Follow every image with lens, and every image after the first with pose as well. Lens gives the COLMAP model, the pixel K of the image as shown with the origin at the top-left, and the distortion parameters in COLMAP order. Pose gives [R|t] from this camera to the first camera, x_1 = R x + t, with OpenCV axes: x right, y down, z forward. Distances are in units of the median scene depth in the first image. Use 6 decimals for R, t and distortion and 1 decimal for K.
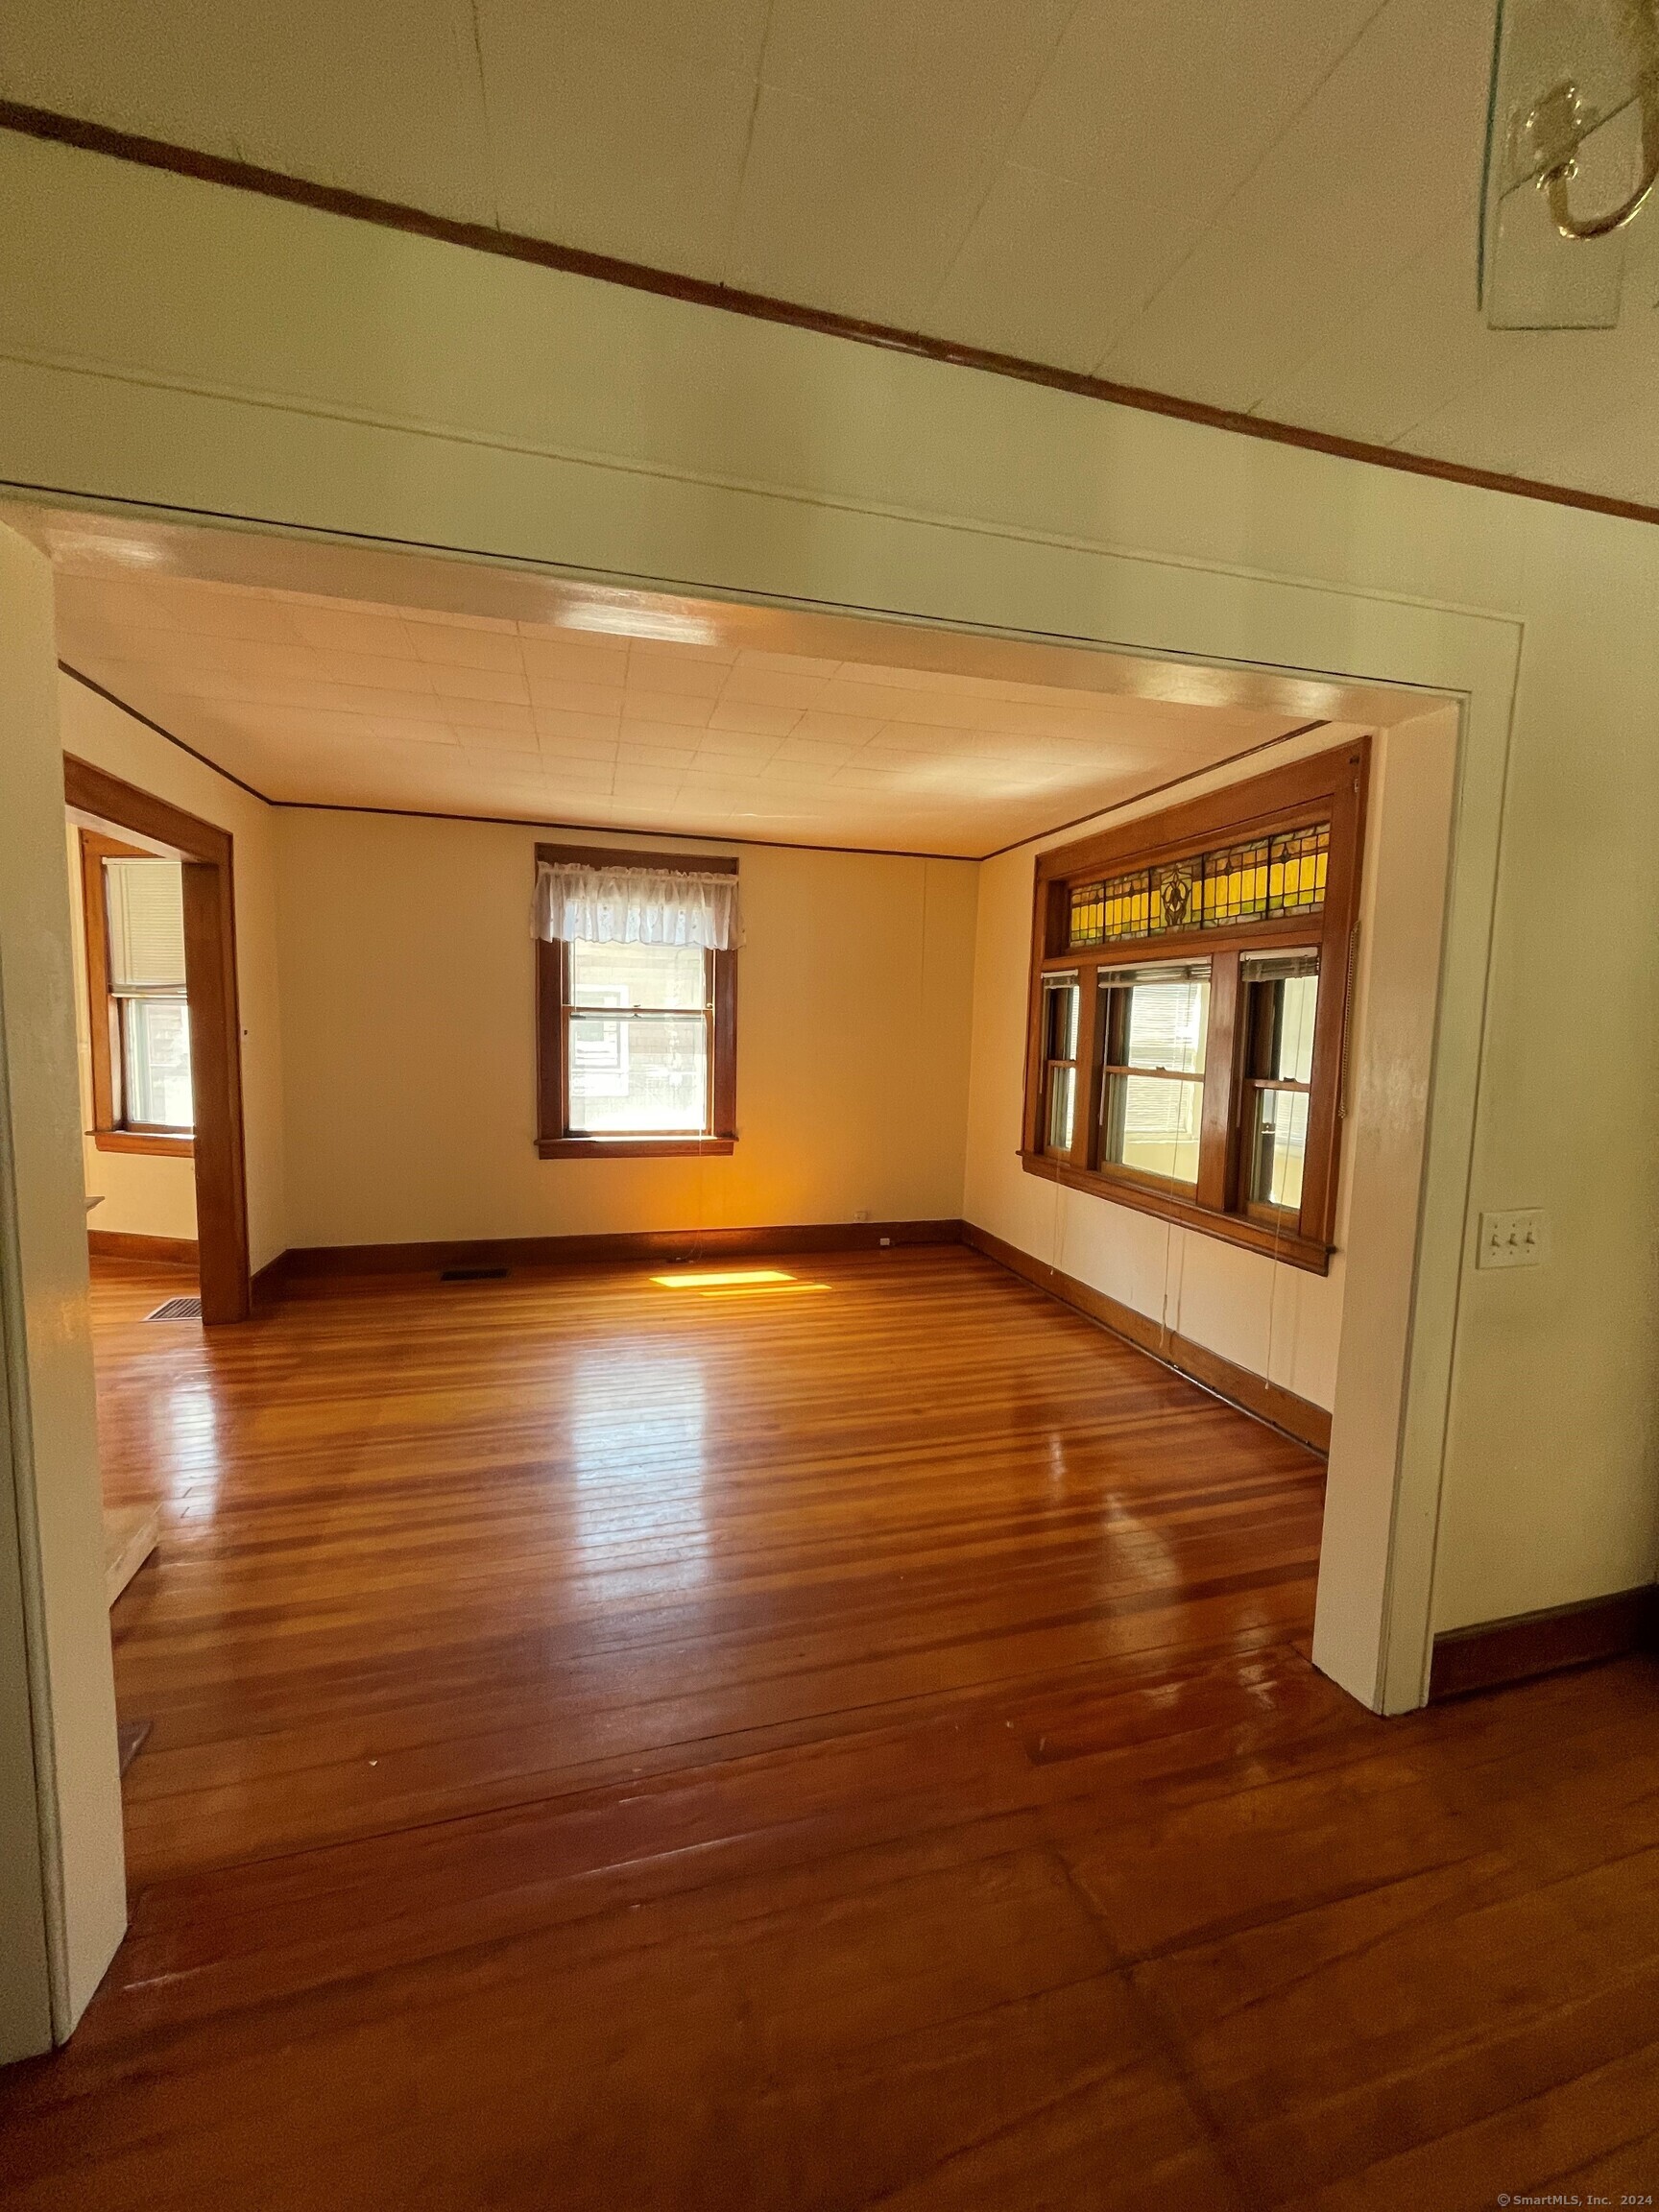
lens RADIAL K [[889.8, 0, 832.4], [0, 889.8, 1104.3], [0, 0, 1]] dist [0.002443, -0.000213]
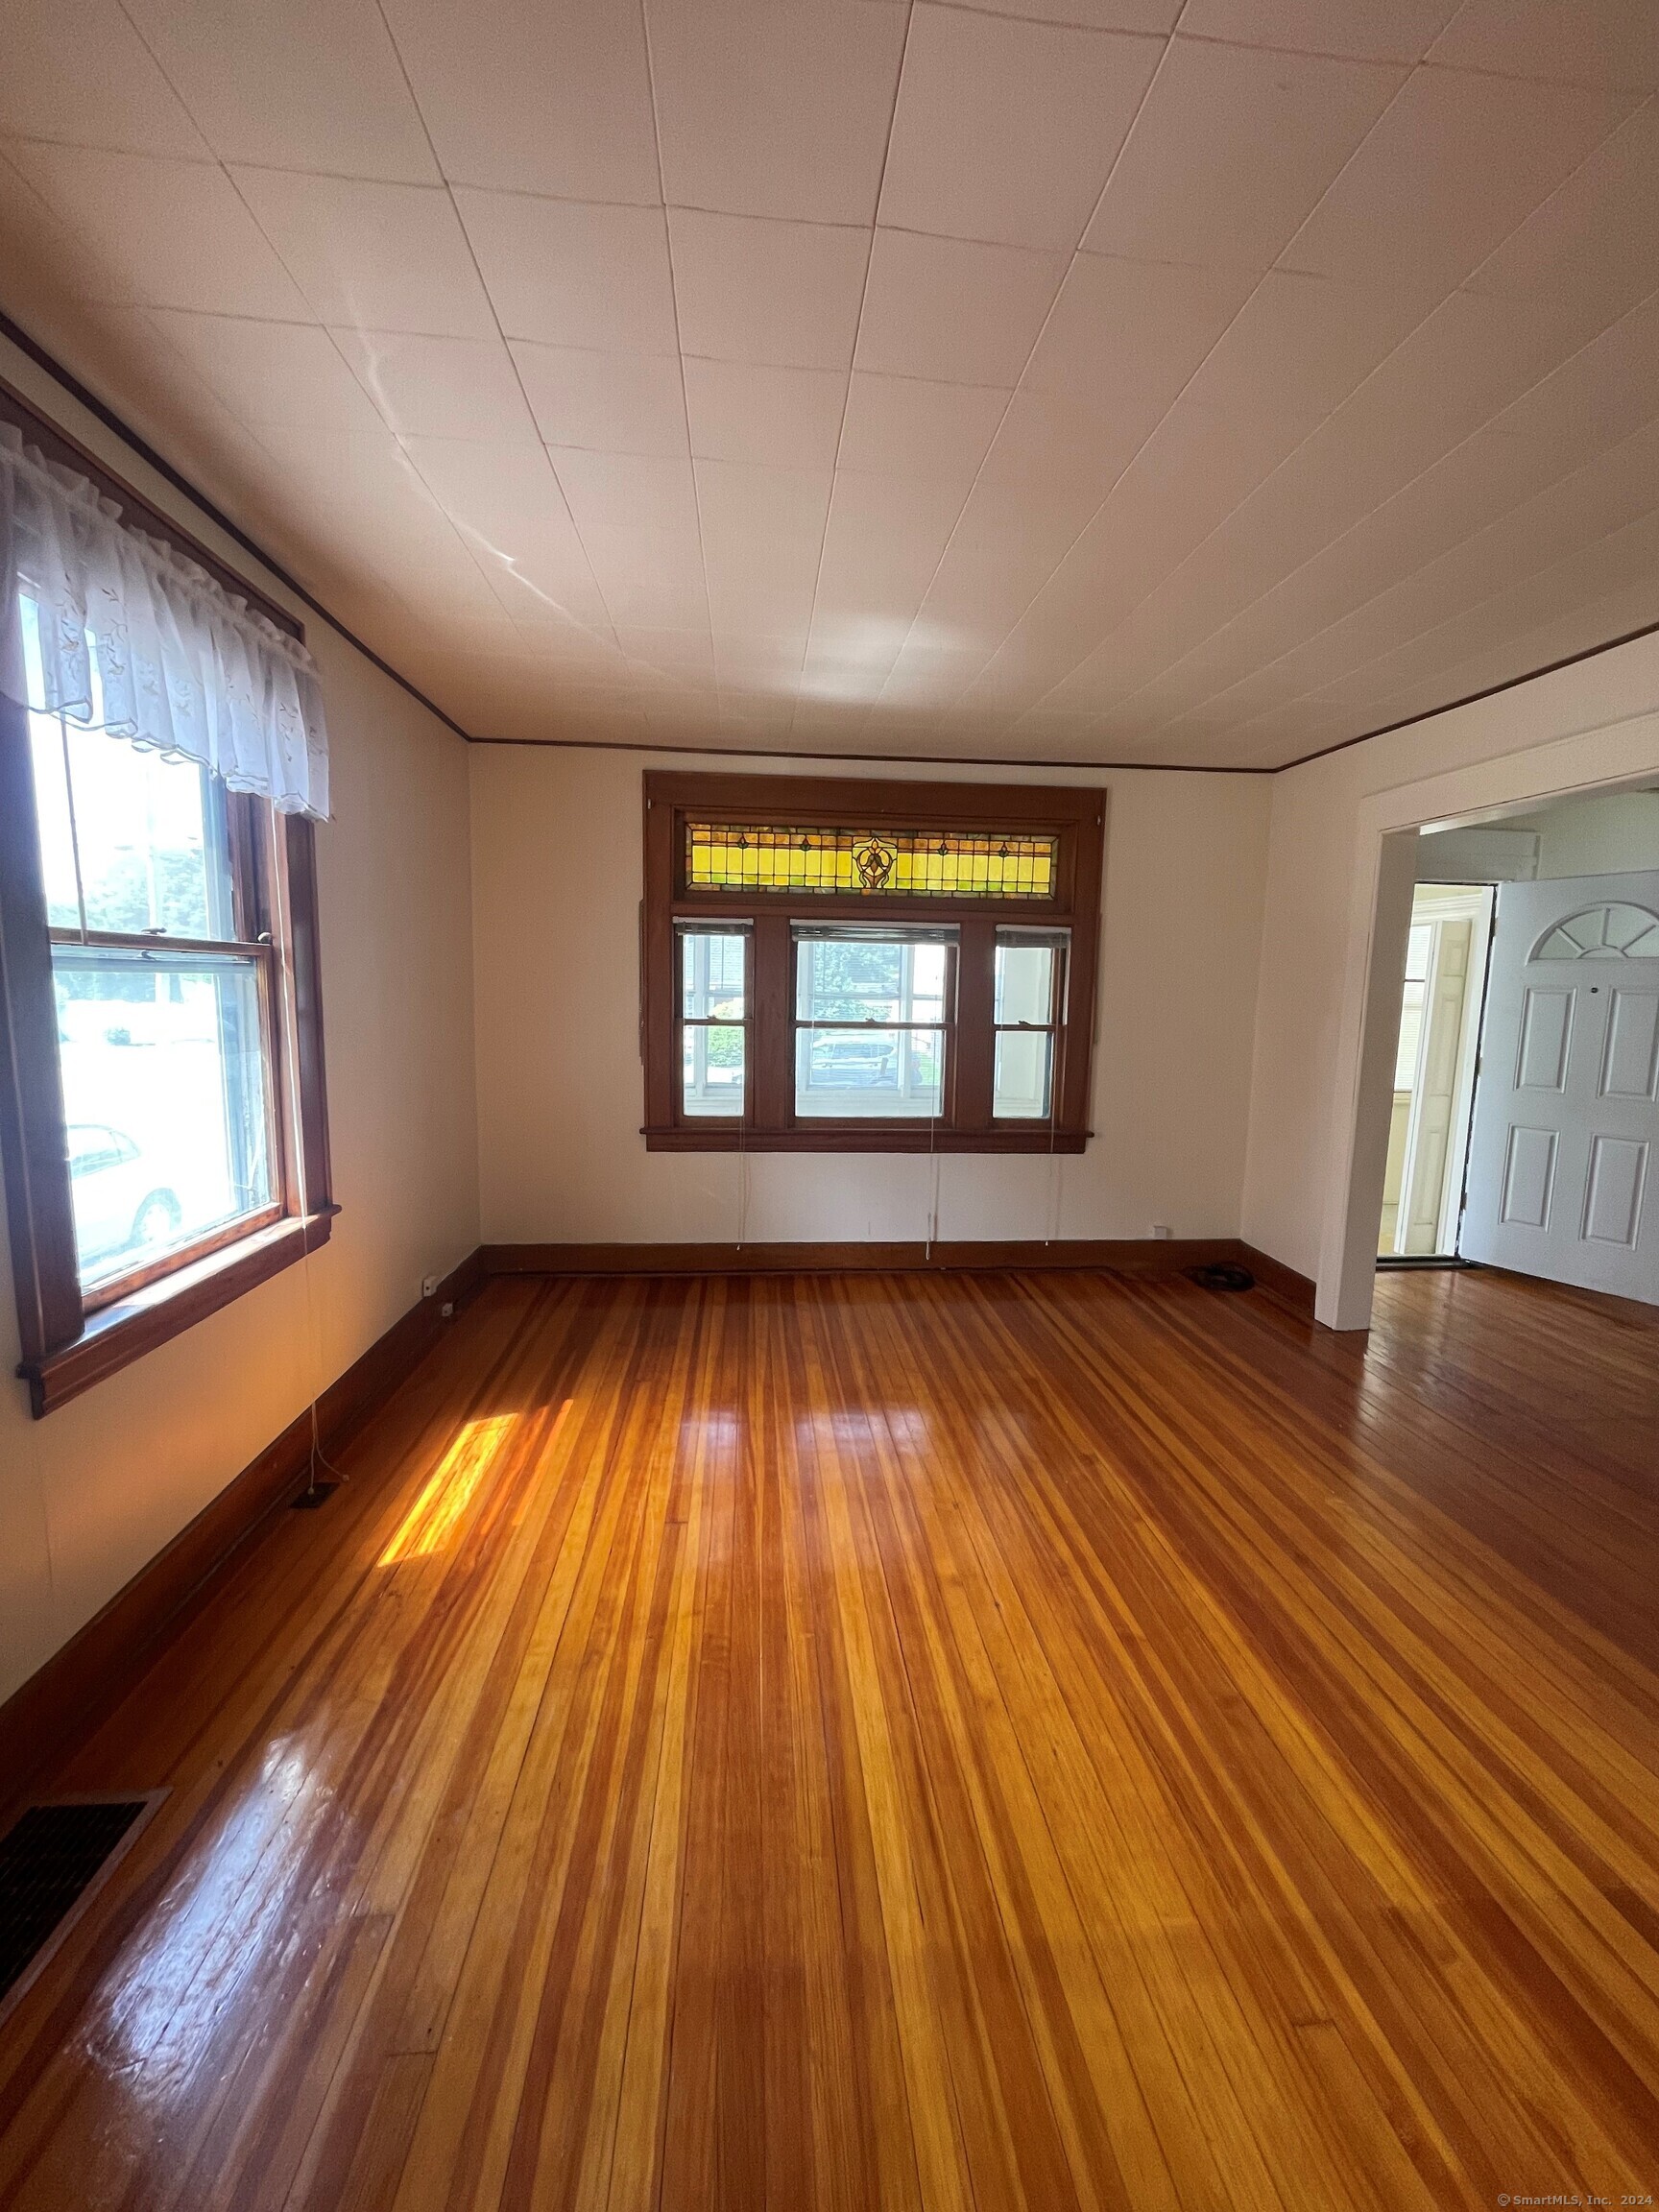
lens RADIAL K [[889.8, 0, 835.6], [0, 889.8, 1102.9], [0, 0, 1]] dist [0.002443, -0.000213]
pose [[0.189160, -0.143642, 0.971383, -0.740927], [0.073970, 0.988516, 0.131771, -0.090221], [-0.979156, 0.046928, 0.197613, 0.862672]]
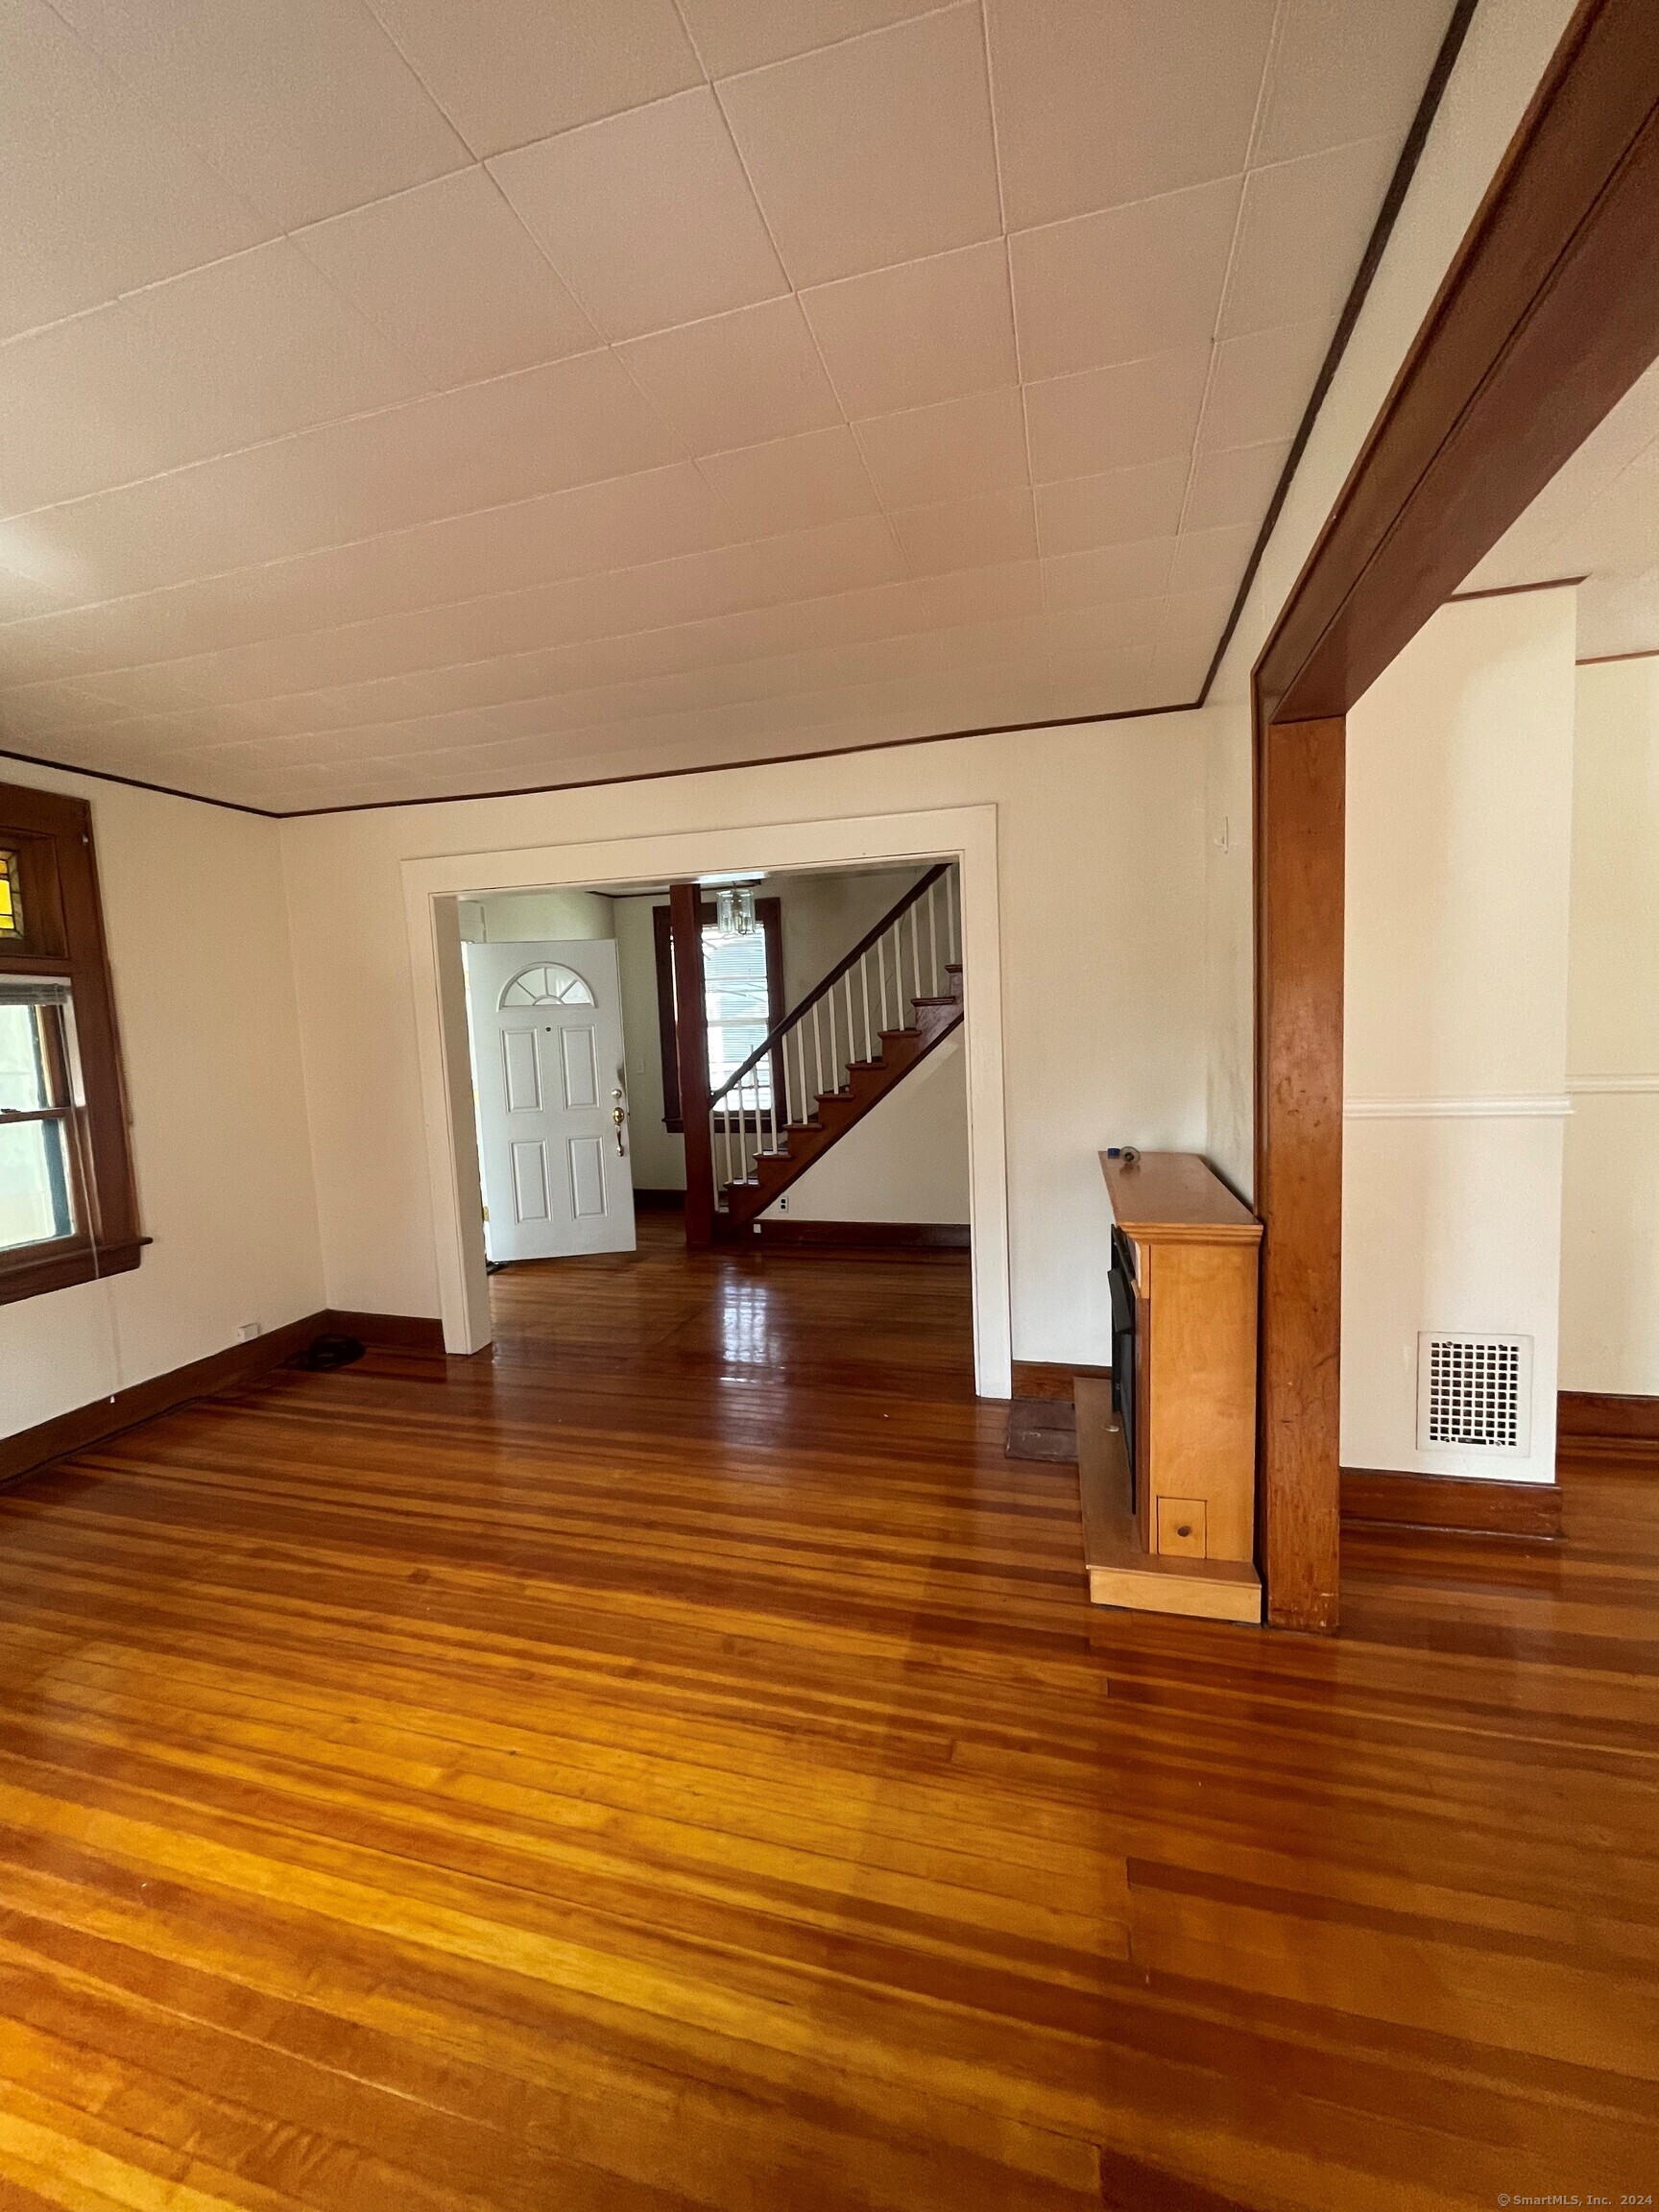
lens RADIAL K [[889.8, 0, 825.6], [0, 889.8, 1109.8], [0, 0, 1]] dist [0.002443, -0.000213]
pose [[-0.844960, -0.037787, 0.533492, -0.620037], [0.073359, 0.979885, 0.185592, -0.119569], [-0.529774, 0.195954, -0.825192, 1.121092]]
